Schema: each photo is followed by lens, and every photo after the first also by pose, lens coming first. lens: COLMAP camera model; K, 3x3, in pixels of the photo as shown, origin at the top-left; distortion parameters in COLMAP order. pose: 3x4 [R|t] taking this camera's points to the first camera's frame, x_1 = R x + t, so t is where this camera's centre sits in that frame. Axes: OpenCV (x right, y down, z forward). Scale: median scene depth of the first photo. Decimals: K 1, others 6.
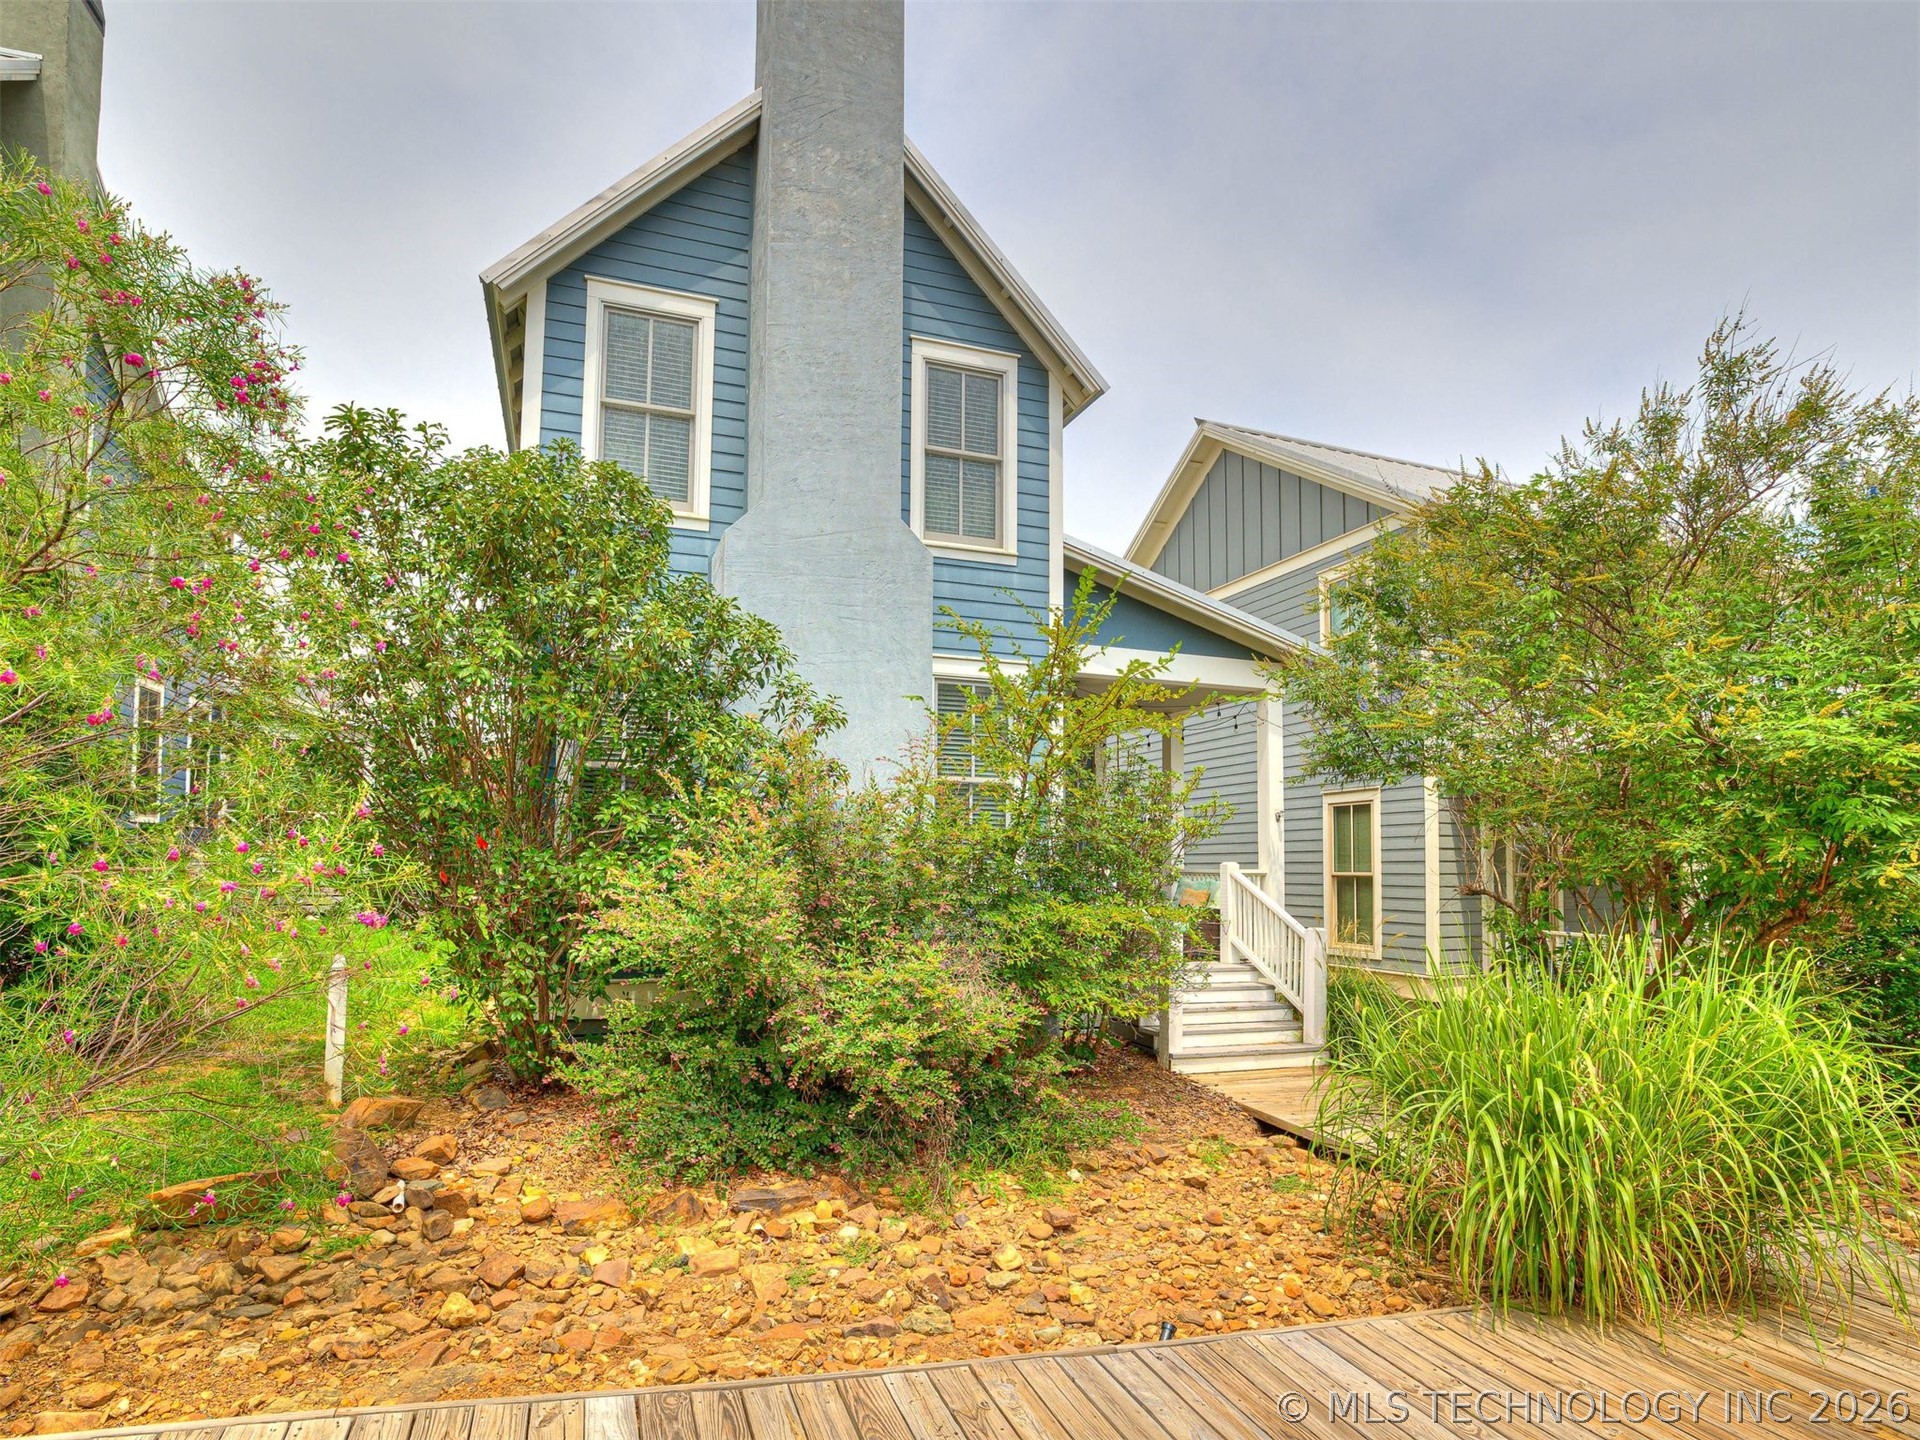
lens RADIAL K [[913.5, 0, 951.0], [0, 913.5, 789.5], [0, 0, 1]] dist [-0.002372, 0.000164]
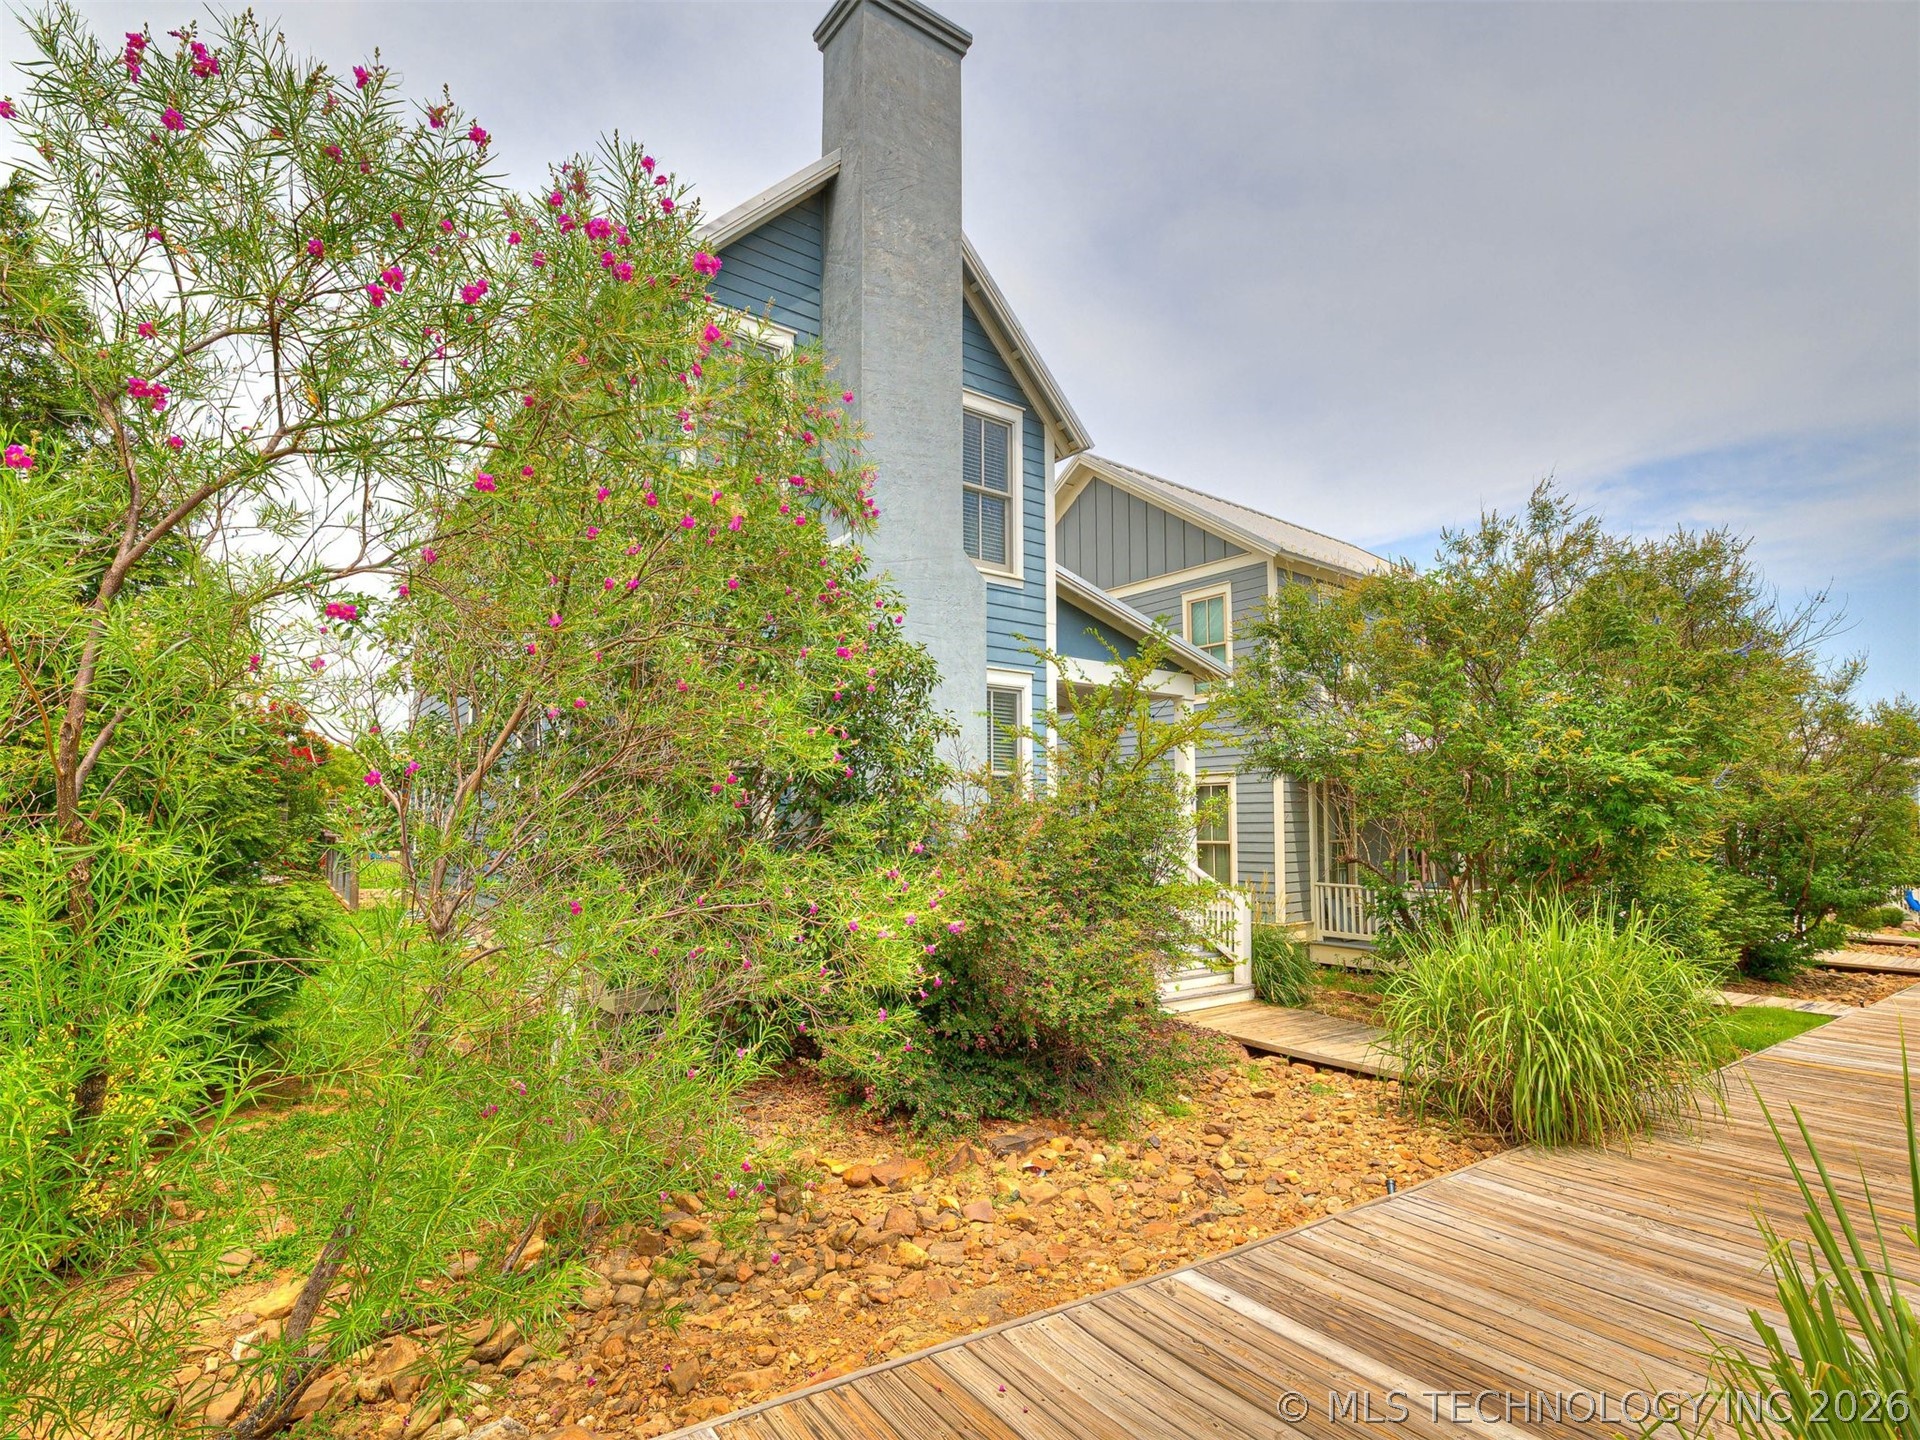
lens RADIAL K [[913.5, 0, 957.9], [0, 913.5, 728.0], [0, 0, 1]] dist [-0.002372, 0.000164]
pose [[0.947602, 0.019816, 0.318839, -0.426209], [-0.015236, 0.999742, -0.016853, -0.053085], [-0.319091, 0.011112, 0.947659, -0.087058]]
